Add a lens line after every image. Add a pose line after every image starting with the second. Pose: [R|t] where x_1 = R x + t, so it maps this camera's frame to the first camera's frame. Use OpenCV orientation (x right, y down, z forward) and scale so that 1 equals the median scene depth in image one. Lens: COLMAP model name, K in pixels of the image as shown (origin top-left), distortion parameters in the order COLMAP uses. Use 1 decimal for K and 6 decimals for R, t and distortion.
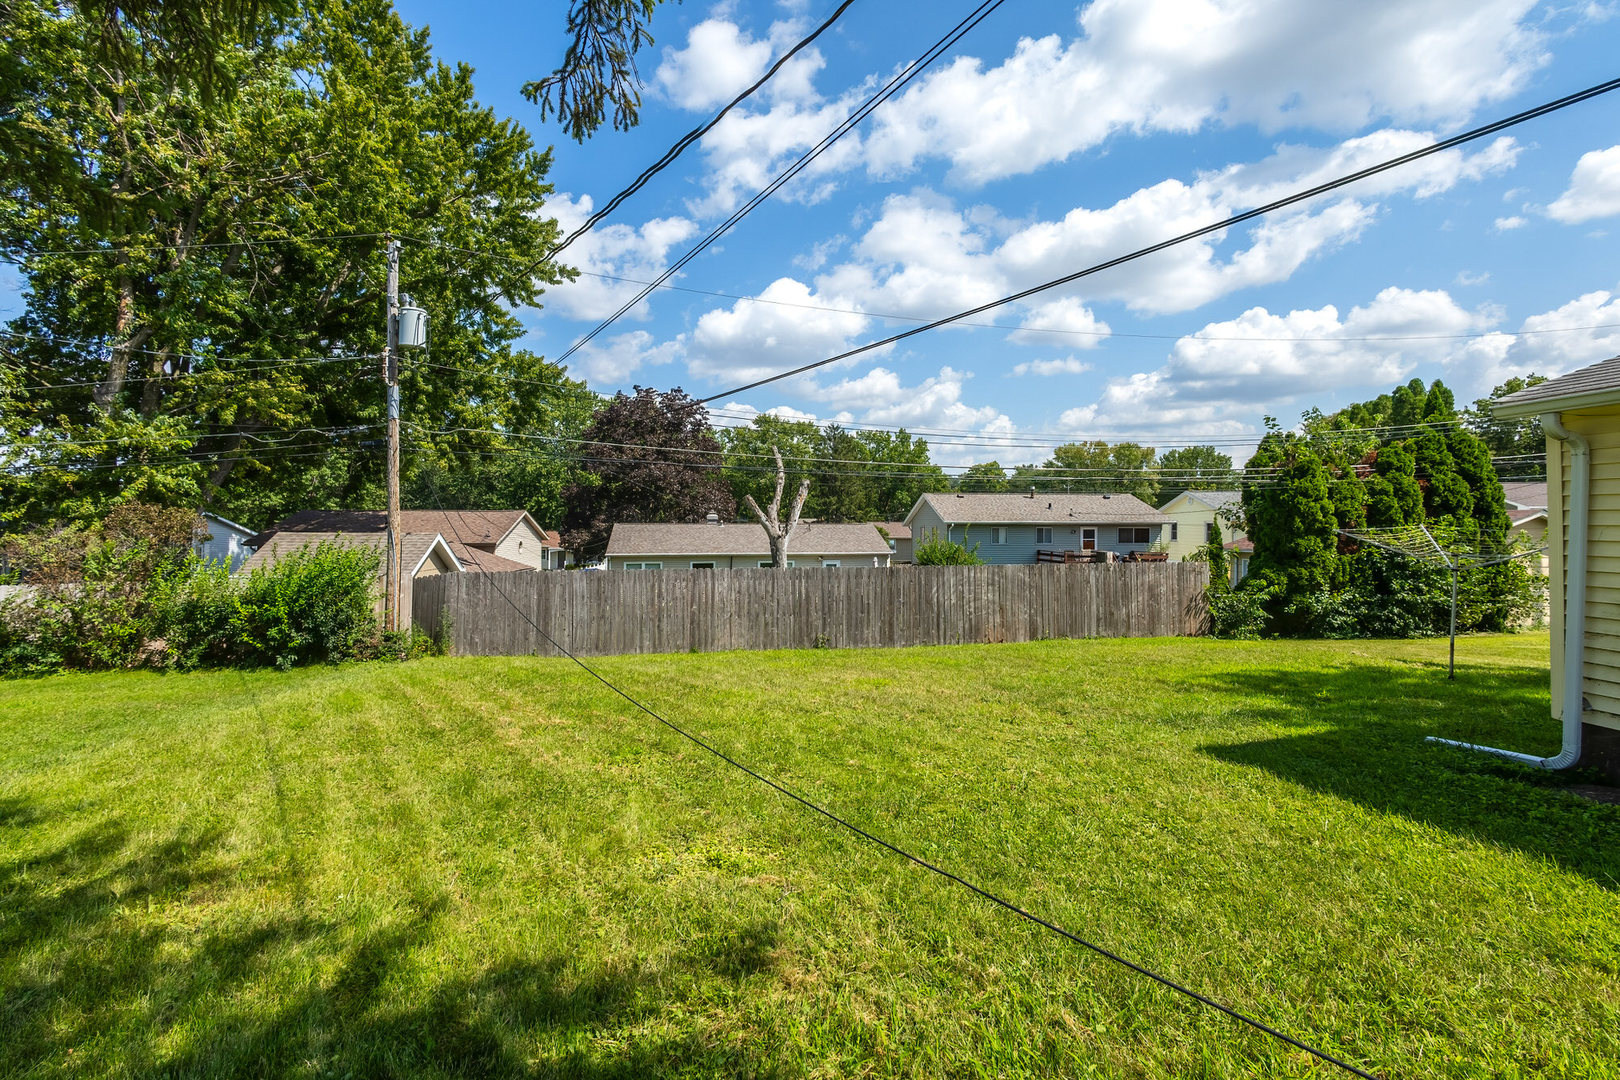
lens RADIAL K [[739.7, 0, 808.8], [0, 739.7, 515.1], [0, 0, 1]] dist [-0.000629, -0.000044]
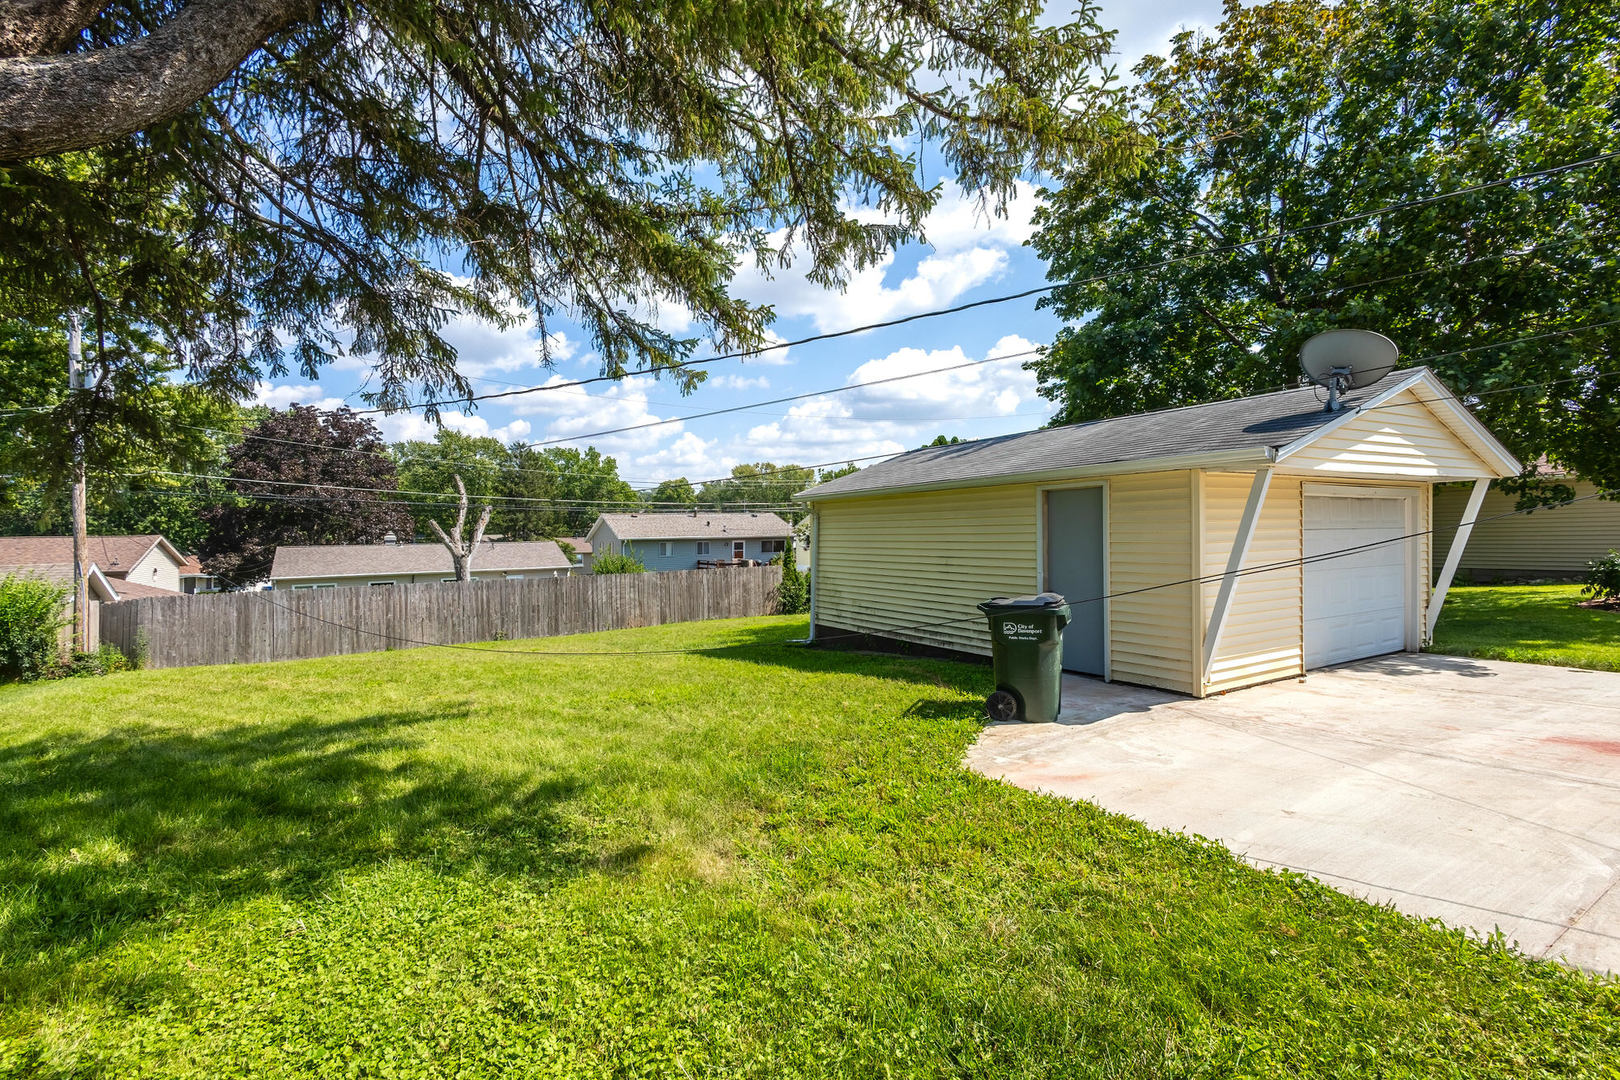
lens RADIAL K [[741.6, 0, 811.0], [0, 741.6, 531.2], [0, 0, 1]] dist [0.016102, -0.000193]
pose [[0.921012, -0.015838, 0.389212, 0.006108], [0.013337, 0.999869, 0.009126, -0.008811], [-0.389305, -0.003214, 0.921103, -0.192372]]
